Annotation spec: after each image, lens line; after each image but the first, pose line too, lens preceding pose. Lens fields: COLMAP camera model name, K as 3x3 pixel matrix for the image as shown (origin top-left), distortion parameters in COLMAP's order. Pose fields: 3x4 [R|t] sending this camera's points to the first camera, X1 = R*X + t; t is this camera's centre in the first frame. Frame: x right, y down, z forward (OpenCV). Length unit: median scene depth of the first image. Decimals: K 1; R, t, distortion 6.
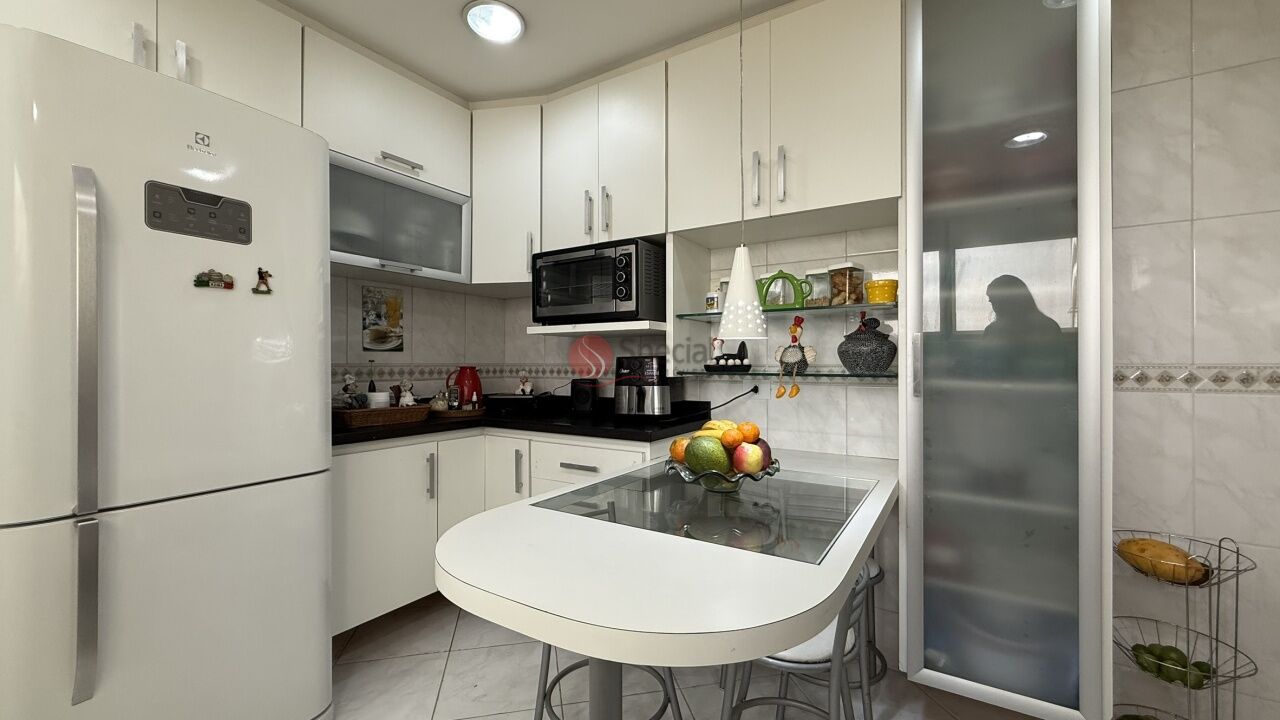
lens RADIAL K [[512.0, 0, 644.3], [0, 512.0, 363.6], [0, 0, 1]] dist [0.000942, 0.000035]
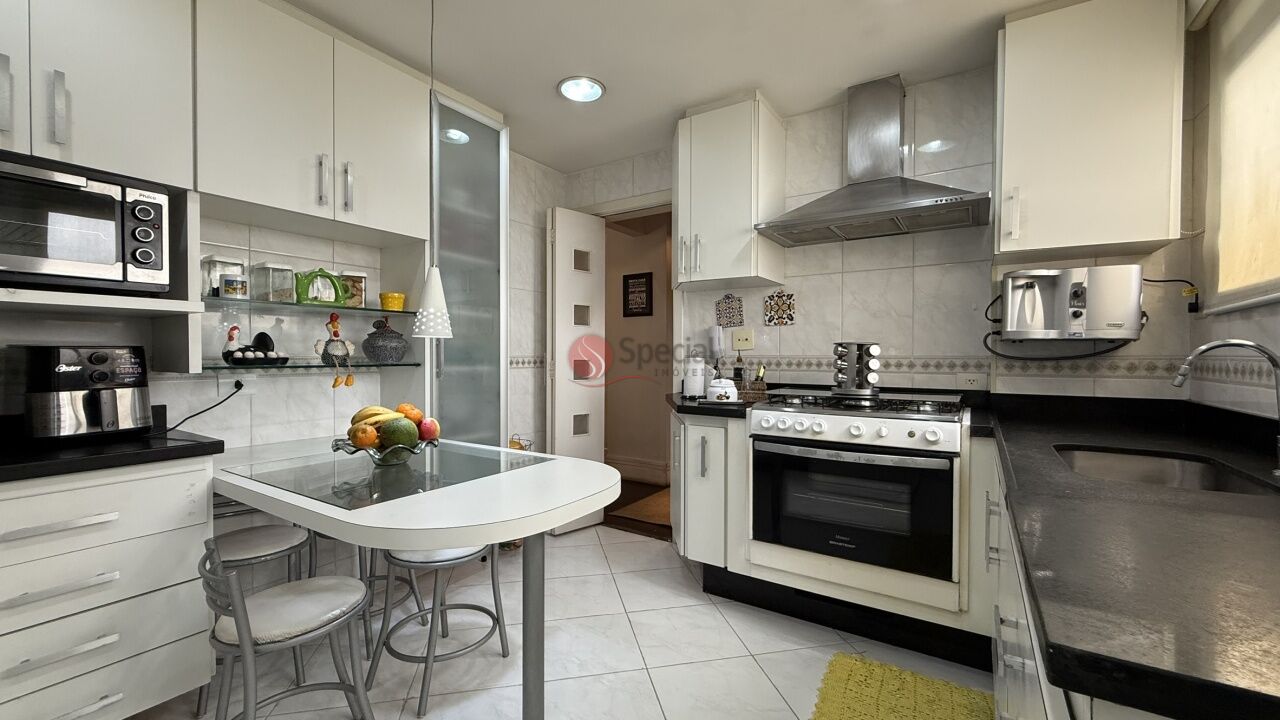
lens RADIAL K [[512.0, 0, 643.2], [0, 512.0, 361.1], [0, 0, 1]] dist [0.000942, 0.000035]
pose [[-0.000917, -0.012478, 0.999922, -0.744571], [0.000179, 0.999922, 0.012478, -0.002739], [-1.000000, 0.000191, -0.000915, 0.307554]]
